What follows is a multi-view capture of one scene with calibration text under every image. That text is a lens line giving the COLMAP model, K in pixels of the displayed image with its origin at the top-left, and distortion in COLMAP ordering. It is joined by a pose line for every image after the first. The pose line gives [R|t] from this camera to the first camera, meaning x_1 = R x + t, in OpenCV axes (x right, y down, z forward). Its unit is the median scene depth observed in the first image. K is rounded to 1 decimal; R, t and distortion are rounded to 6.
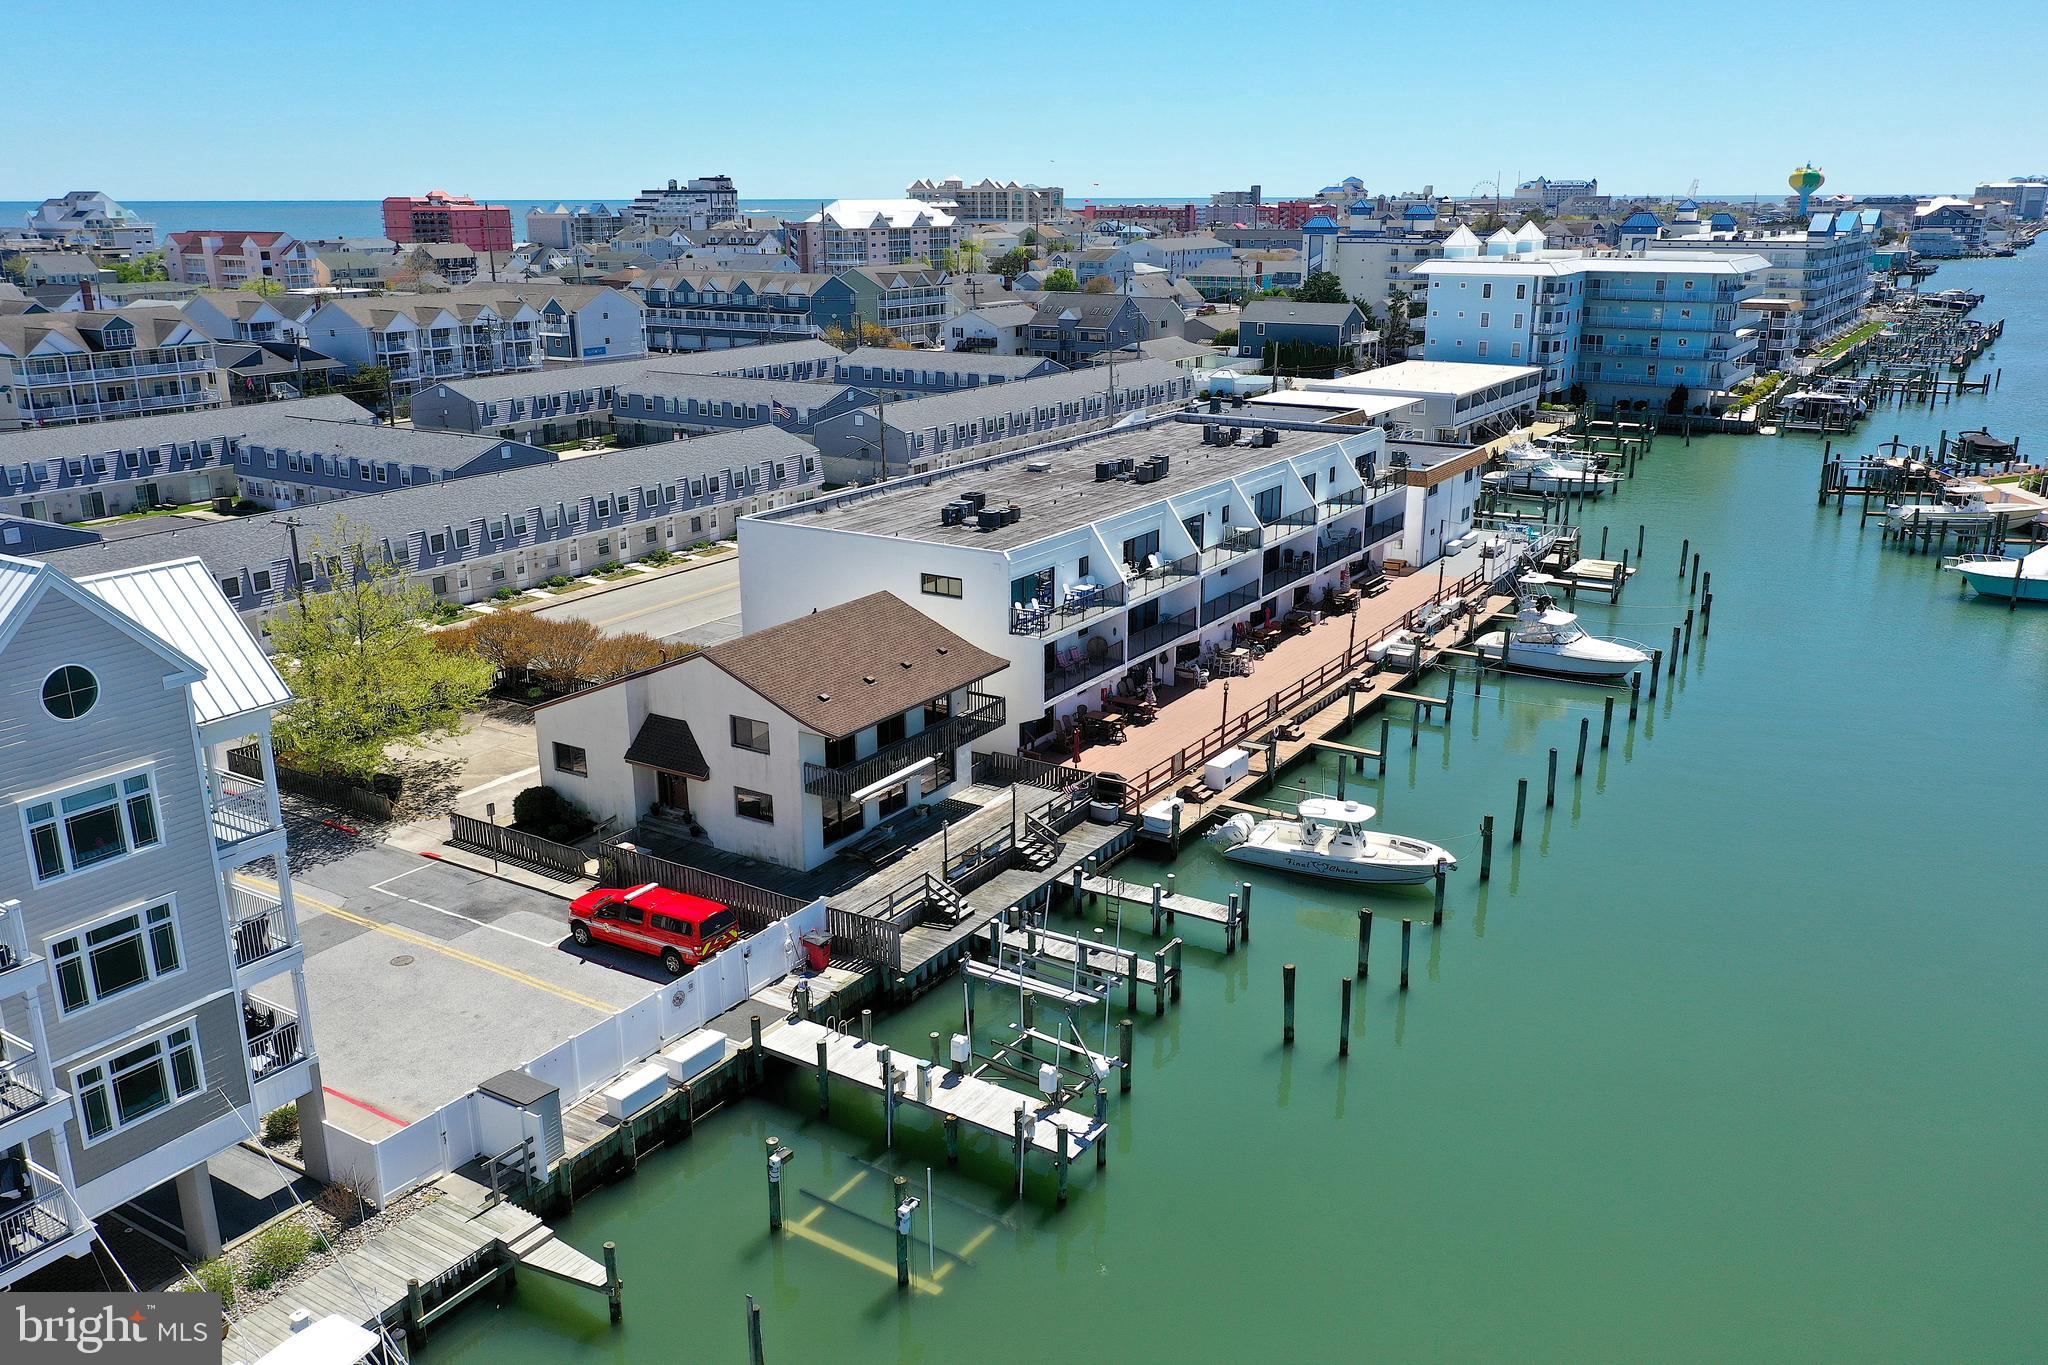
lens RADIAL K [[1619.0, 0, 1028.5], [0, 1619.0, 684.8], [0, 0, 1]] dist [0.007245, -0.004985]
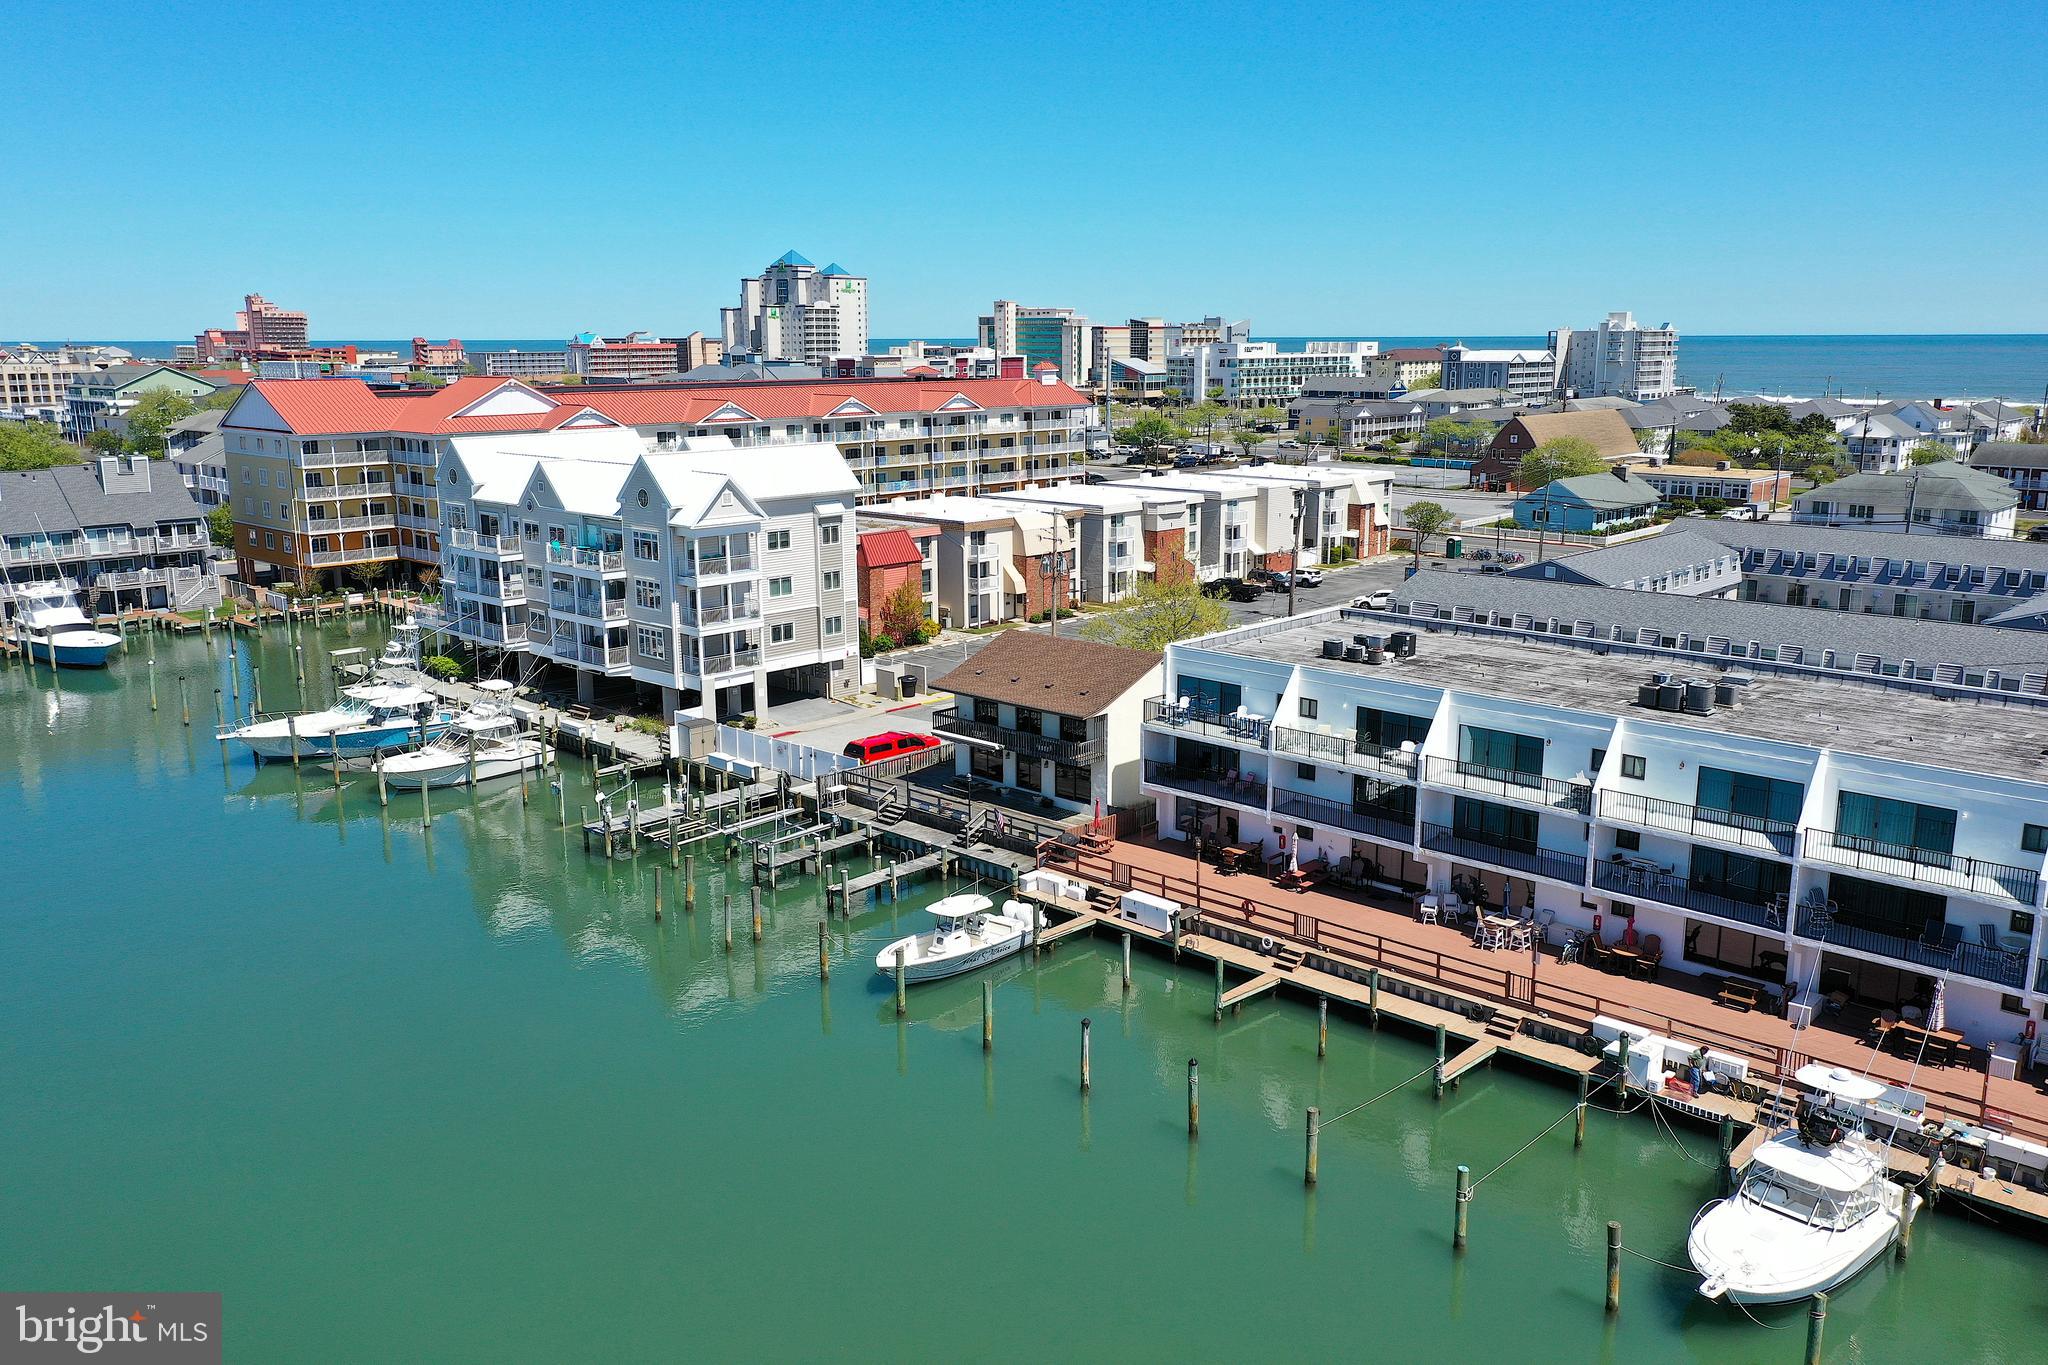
lens RADIAL K [[1619.0, 0, 1028.5], [0, 1619.0, 684.8], [0, 0, 1]] dist [0.007245, -0.004985]
pose [[-0.190360, 0.210764, -0.958823, 1.138115], [-0.279506, 0.924625, 0.258739, -0.334141], [0.941084, 0.317250, -0.117102, 1.094784]]
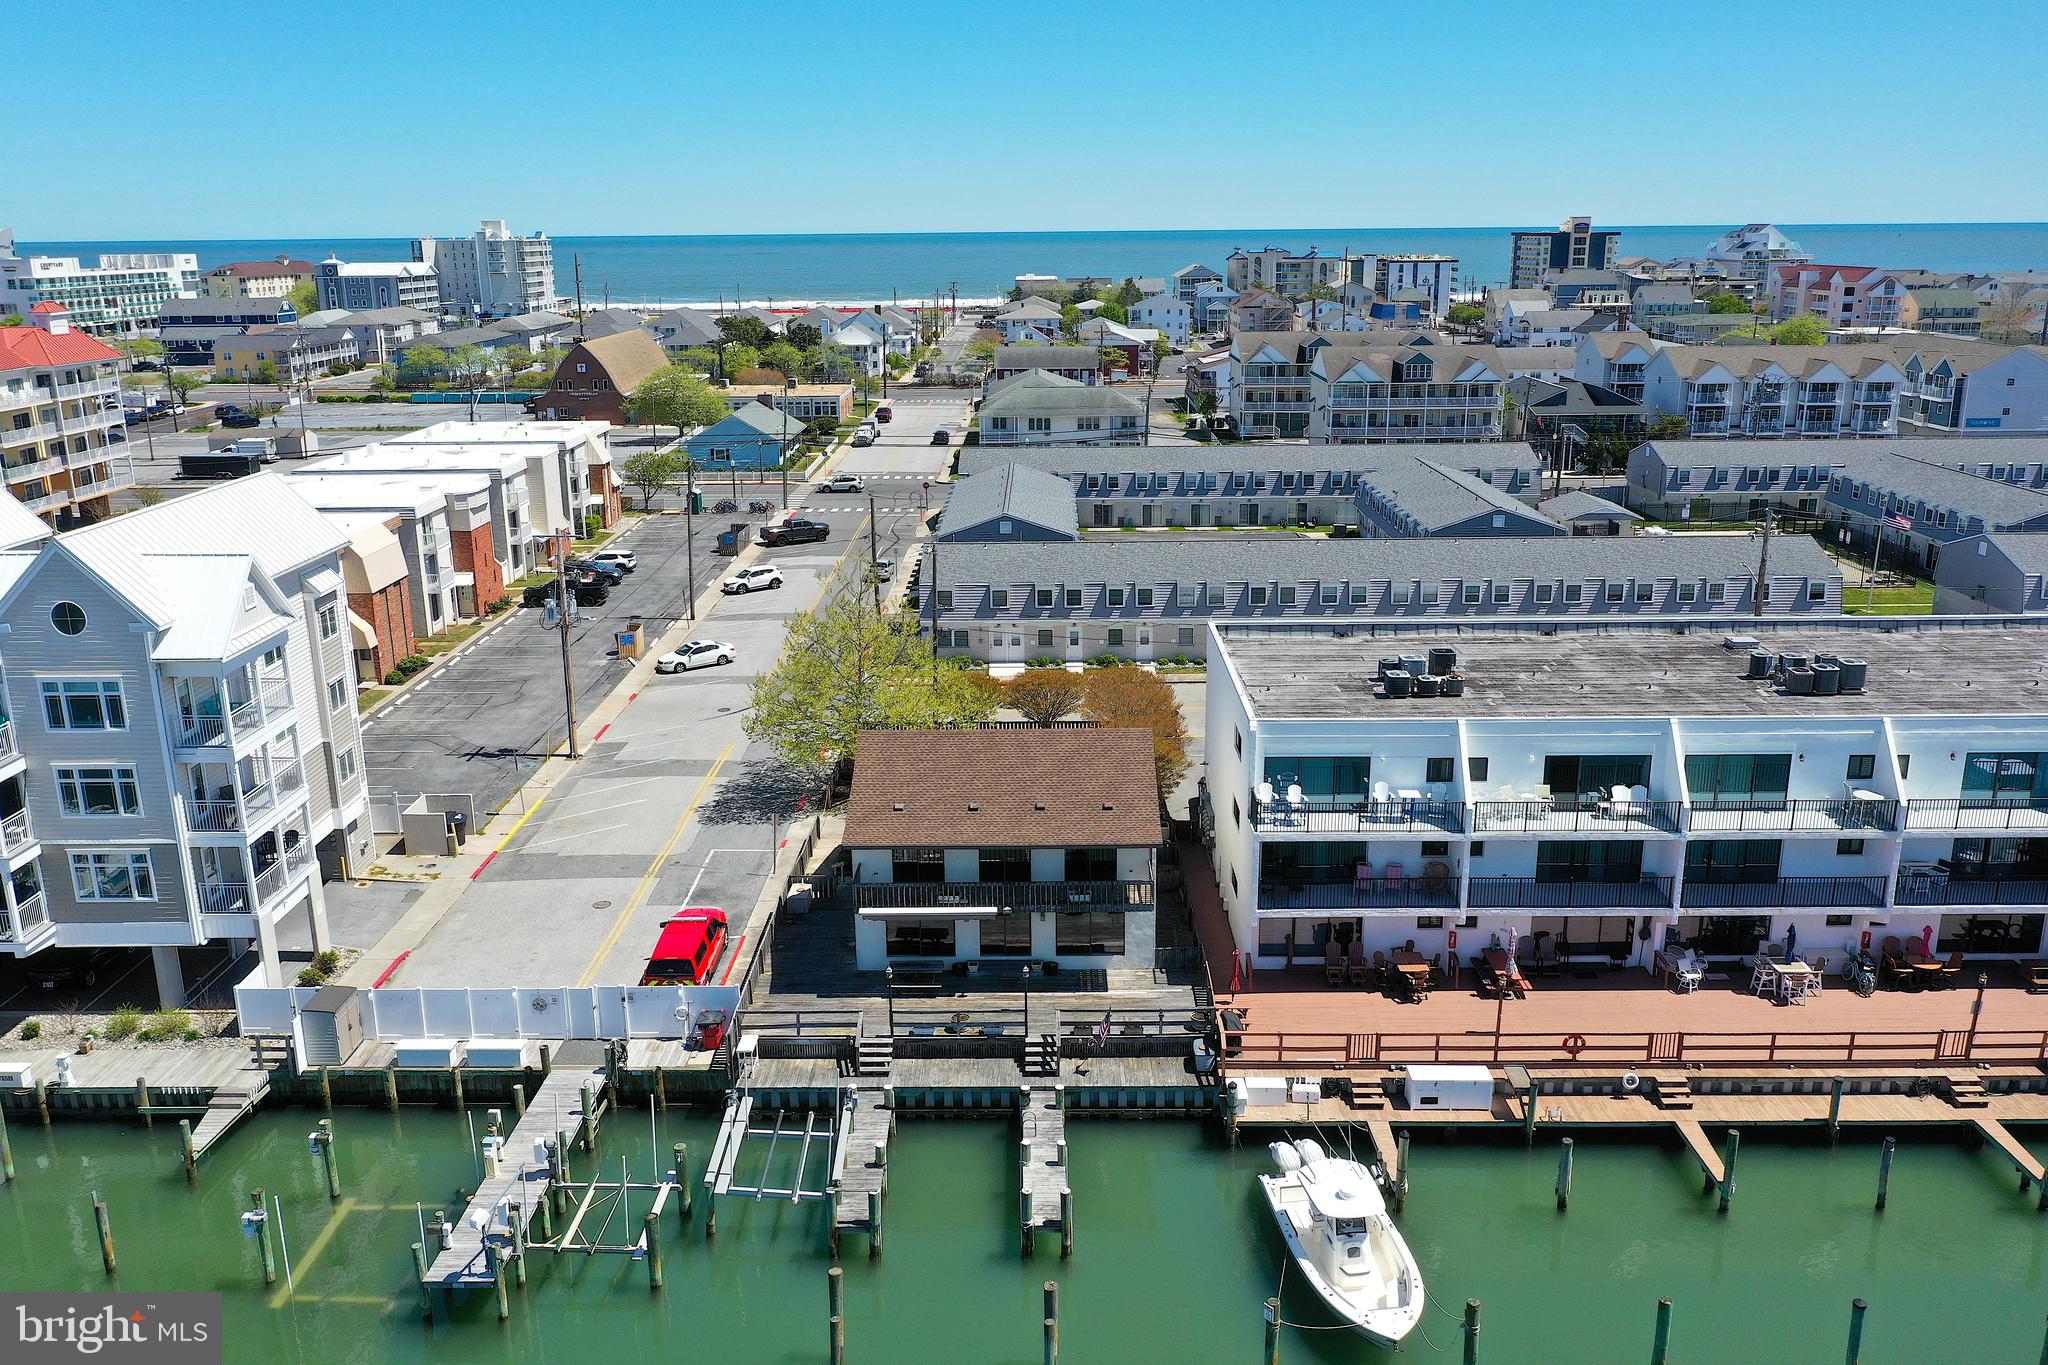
lens RADIAL K [[1619.7, 0, 1028.3], [0, 1619.7, 689.0], [0, 0, 1]] dist [-0.003320, 0.001978]
pose [[0.527287, 0.230616, -0.817793, 0.626394], [-0.238205, 0.963989, 0.118256, -0.175212], [0.815614, 0.132447, 0.563232, 0.454608]]
